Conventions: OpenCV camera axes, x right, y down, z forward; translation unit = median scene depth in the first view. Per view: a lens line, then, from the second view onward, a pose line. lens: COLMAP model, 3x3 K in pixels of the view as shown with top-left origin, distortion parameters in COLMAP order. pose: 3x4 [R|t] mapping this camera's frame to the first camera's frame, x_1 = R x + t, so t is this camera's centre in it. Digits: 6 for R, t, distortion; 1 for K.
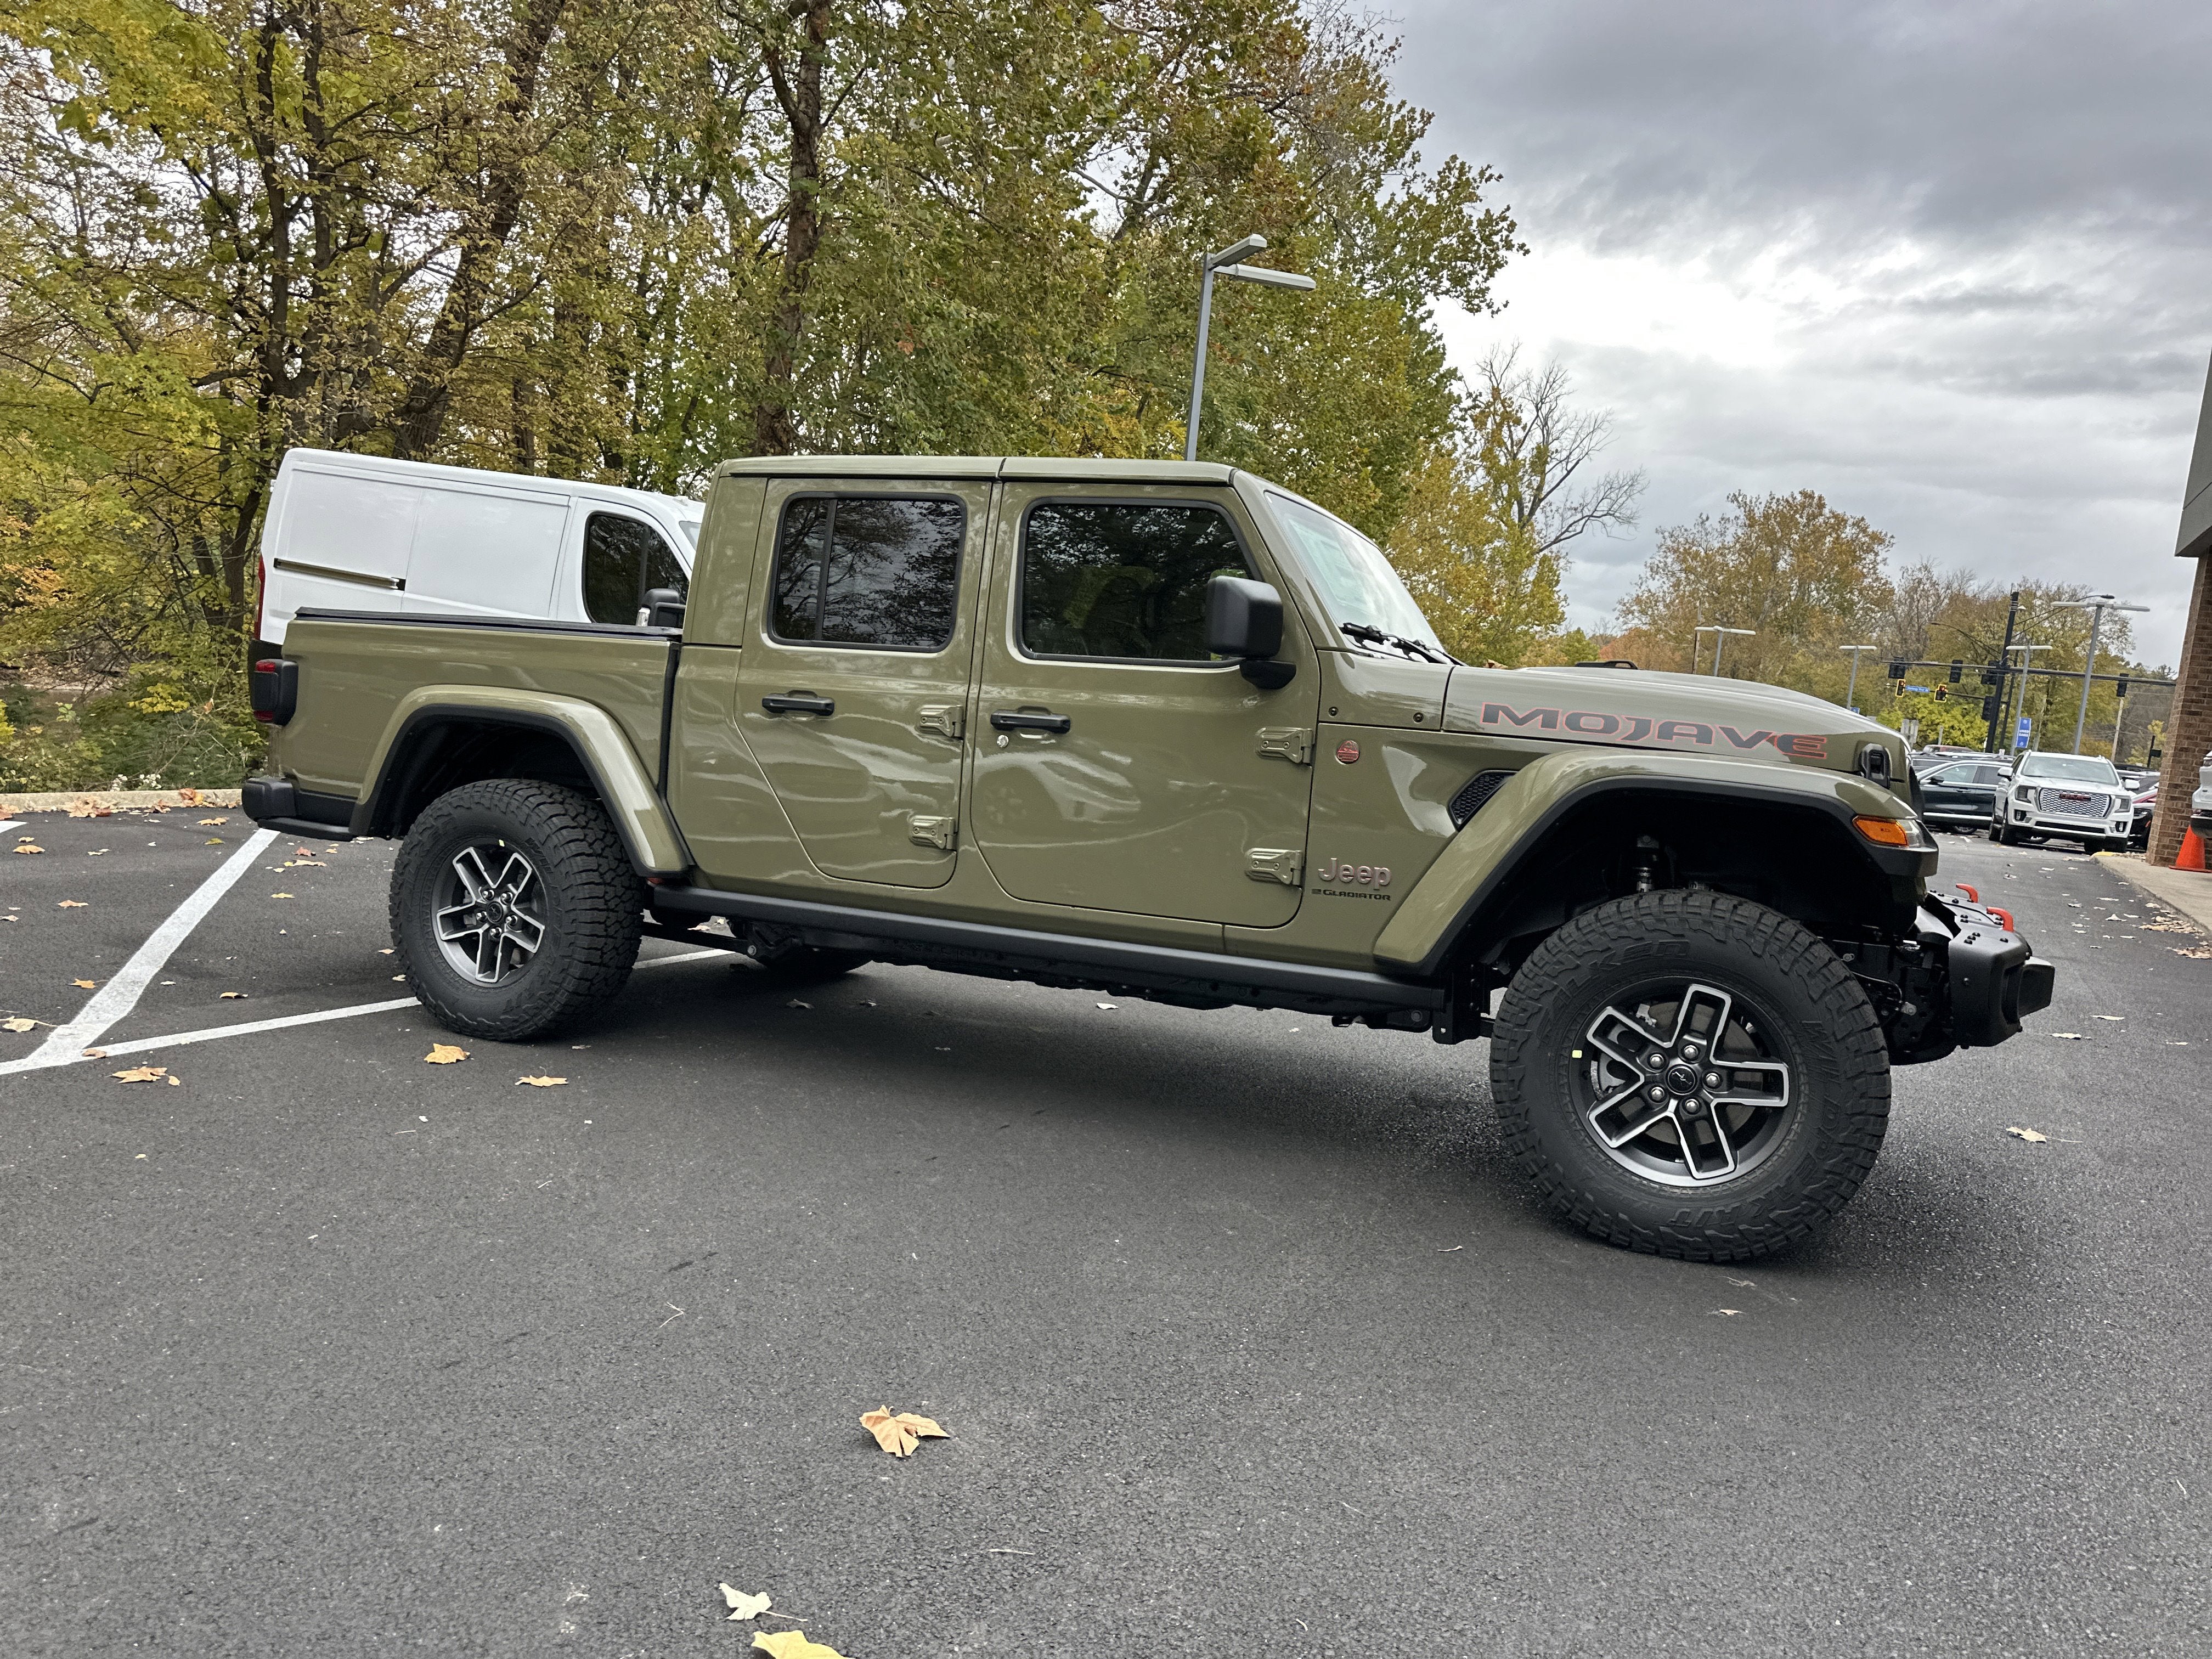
lens RADIAL K [[1547.3, 0, 1095.4], [0, 1547.3, 858.6], [0, 0, 1]] dist [0.056213, -0.057500]
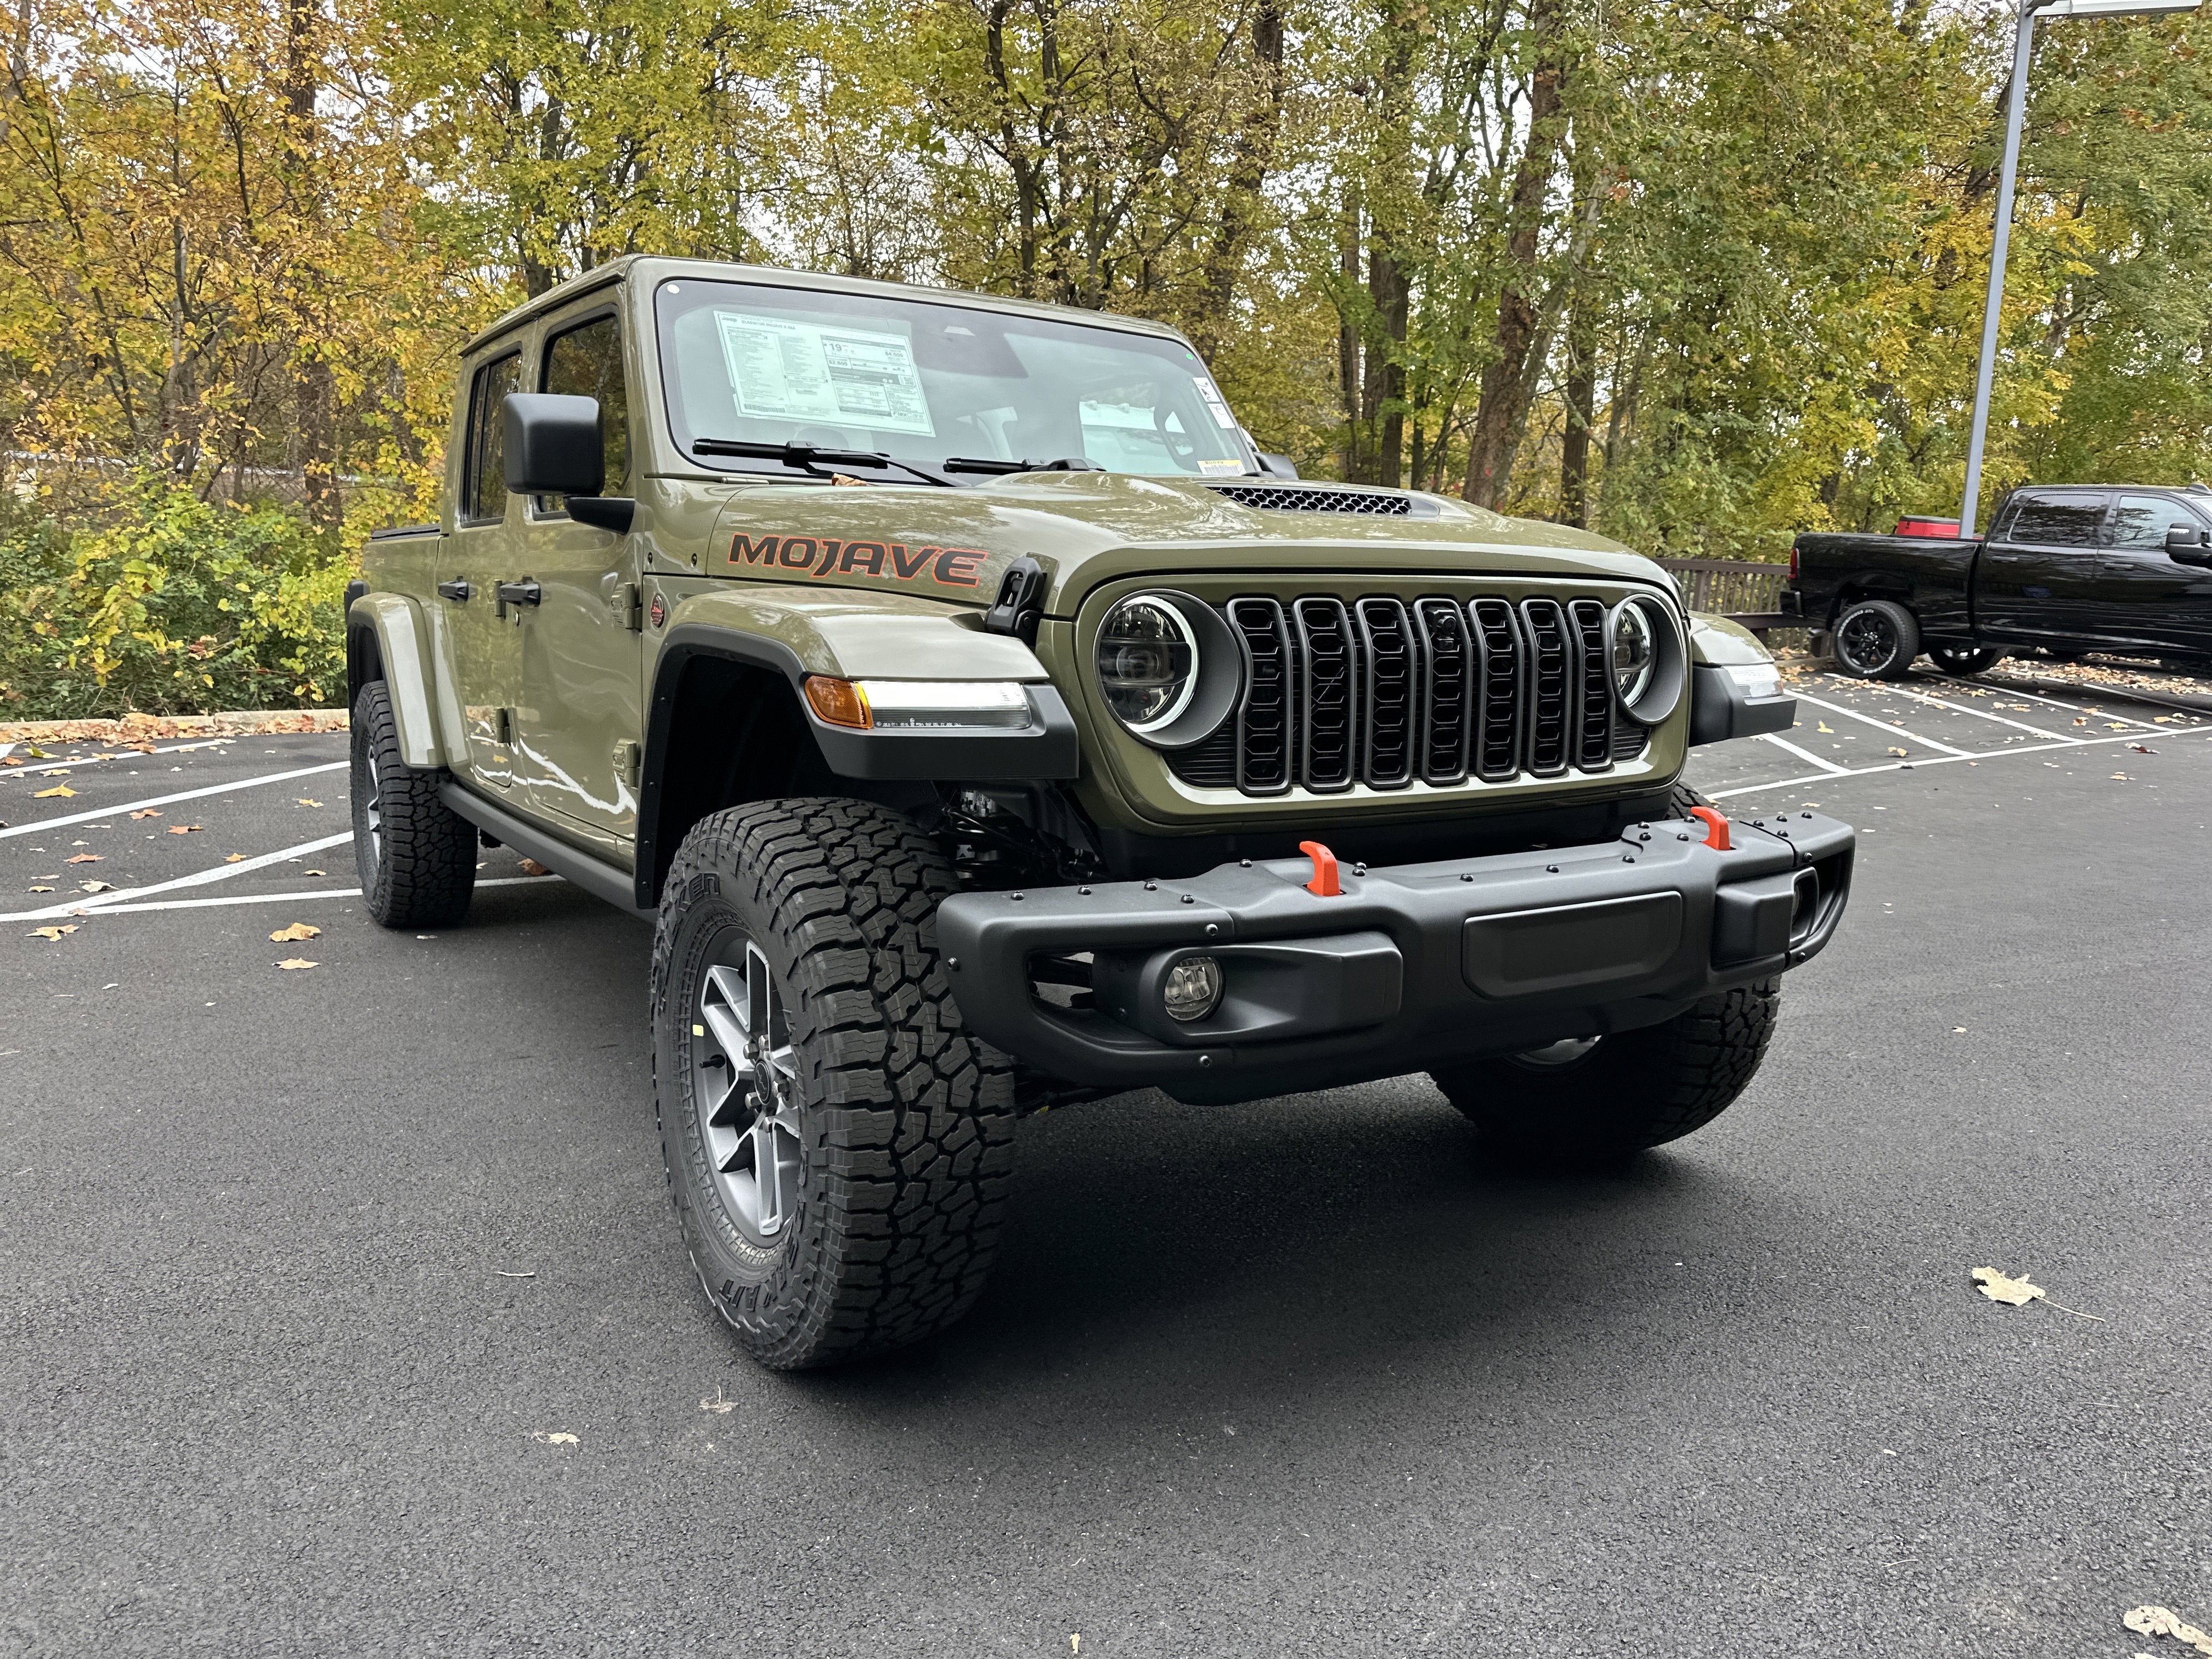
lens RADIAL K [[1539.9, 0, 1108.2], [0, 1539.9, 848.3], [0, 0, 1]] dist [0.129417, -0.194407]
pose [[0.832772, 0.036170, -0.552433, 0.125714], [-0.010852, 0.998738, 0.049032, 0.001253], [0.553510, -0.034838, 0.832114, 0.077952]]
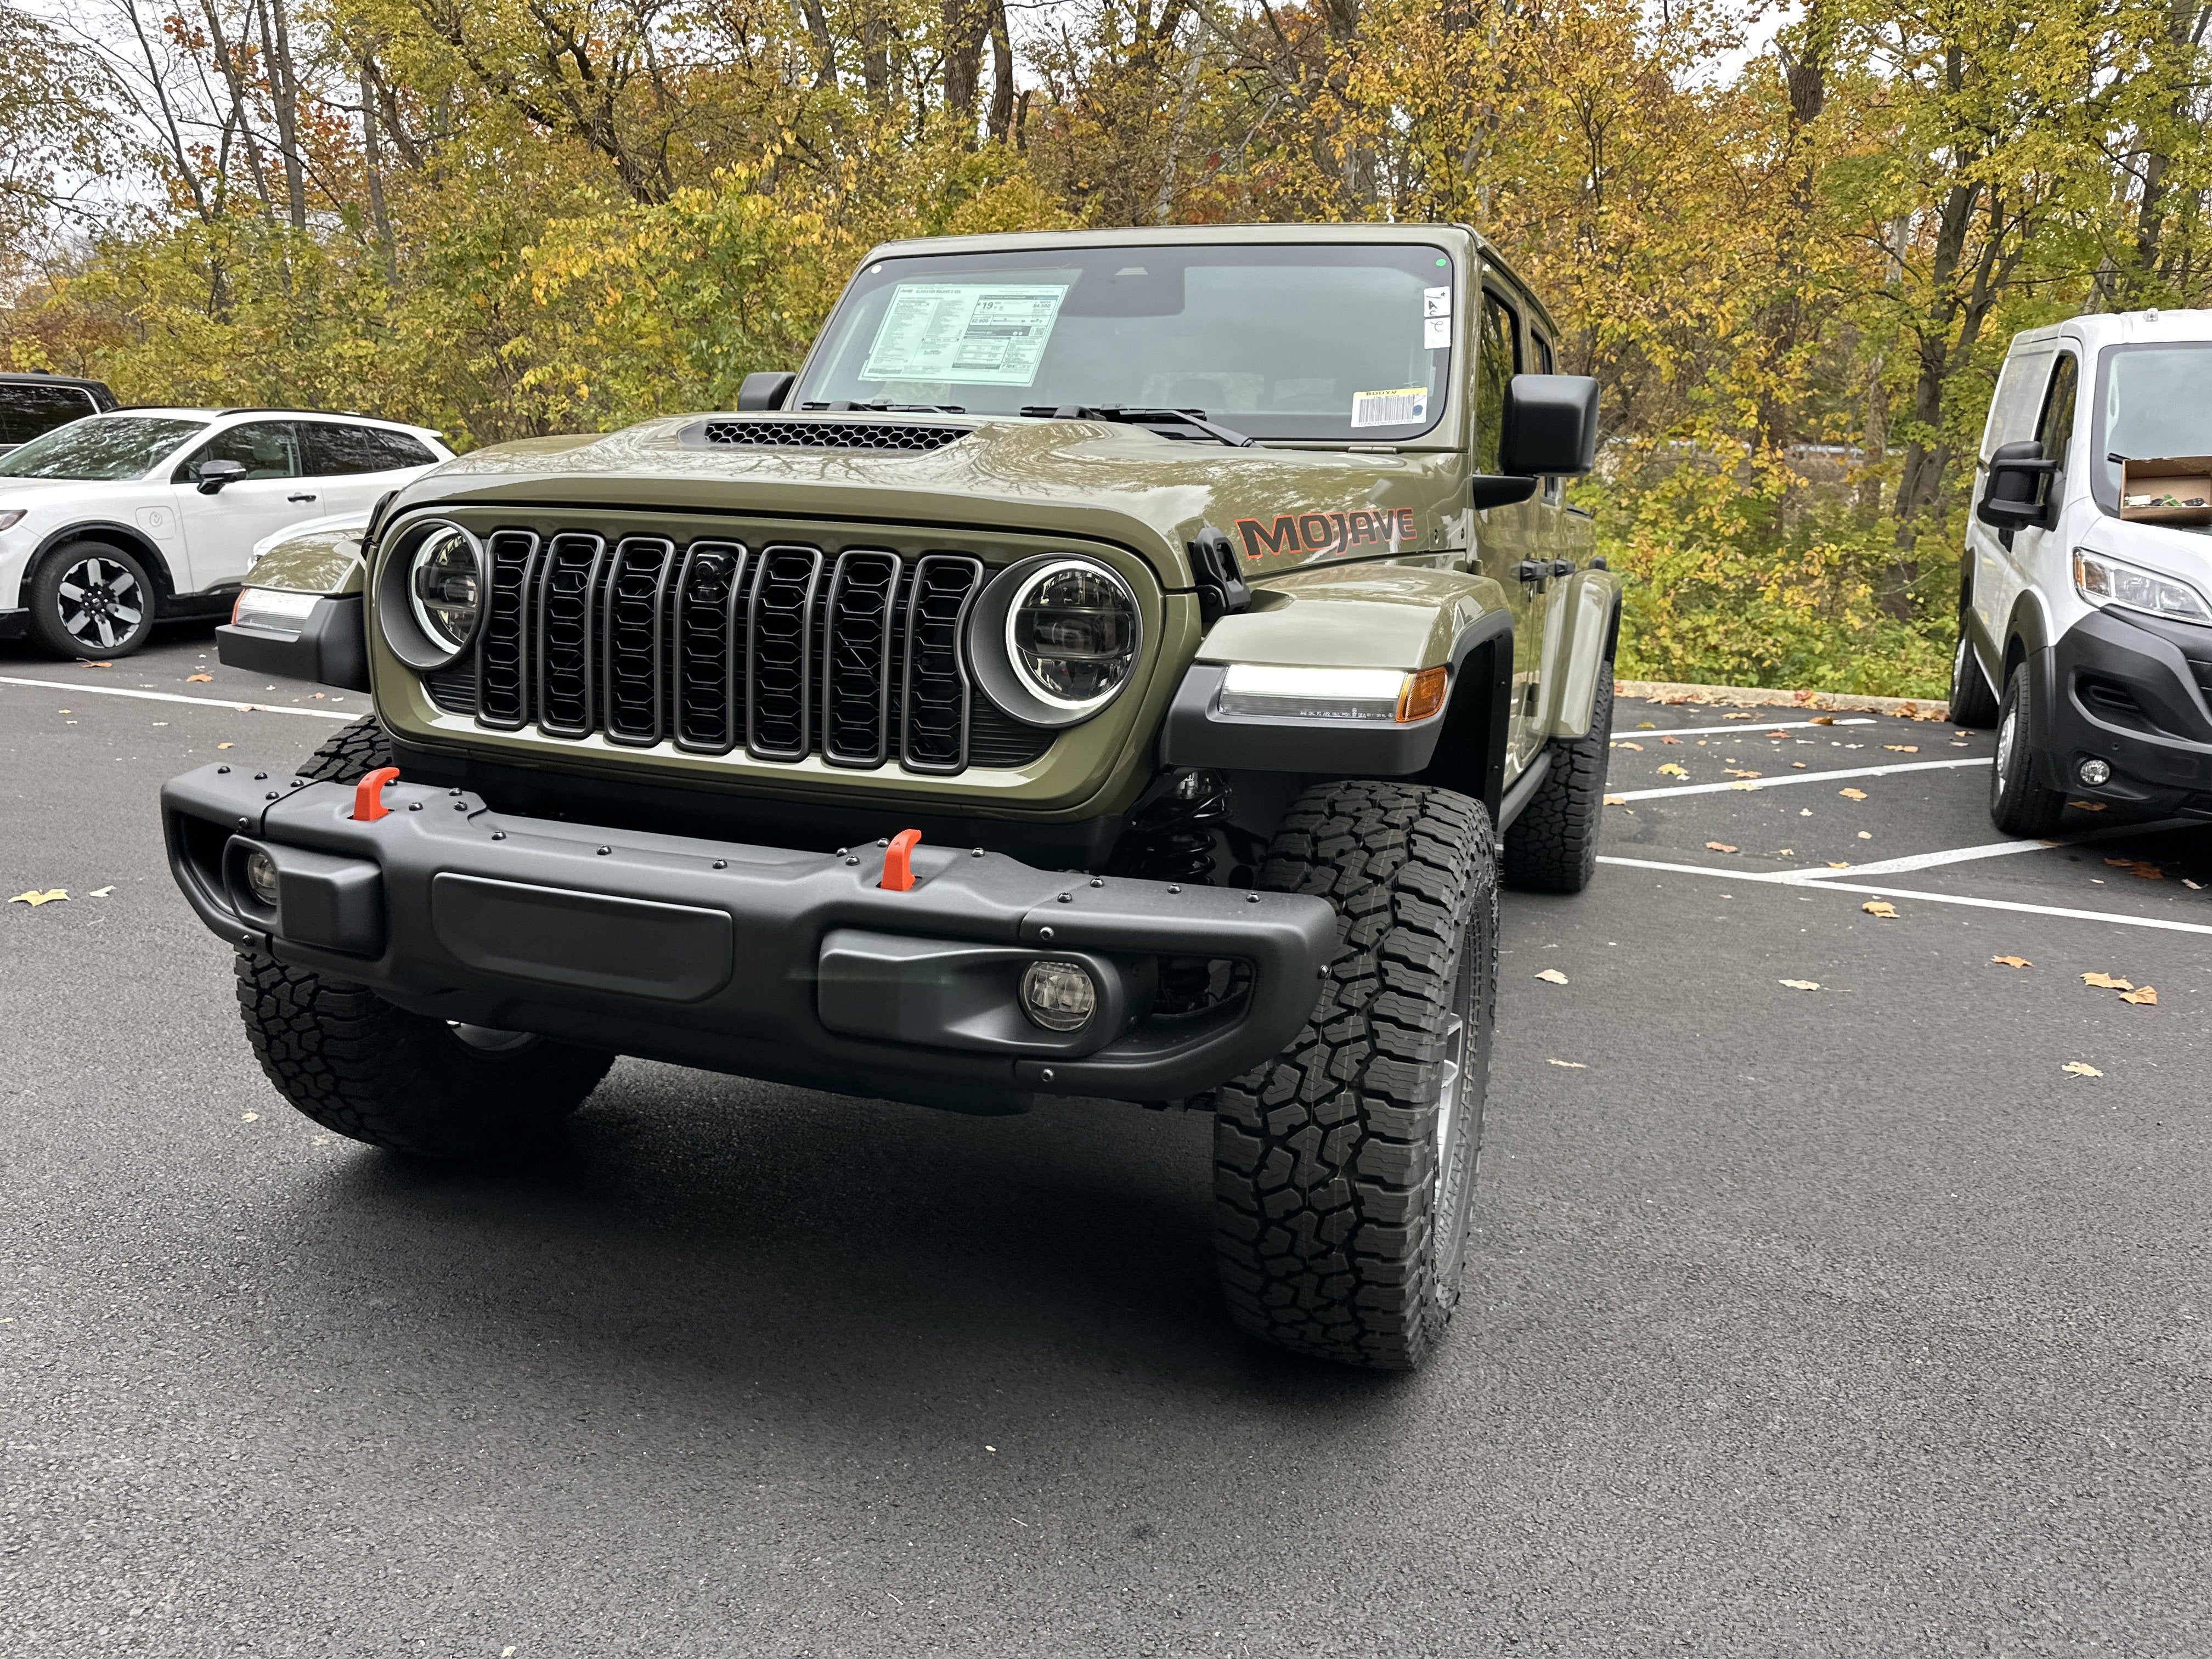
lens RADIAL K [[1581.7, 0, 1106.0], [0, 1581.7, 829.5], [0, 0, 1]] dist [0.067072, -0.095746]
pose [[0.047518, 0.124126, -0.991128, 0.178345], [-0.127805, 0.984849, 0.117213, -0.007146], [0.990660, 0.121101, 0.062662, 0.187730]]
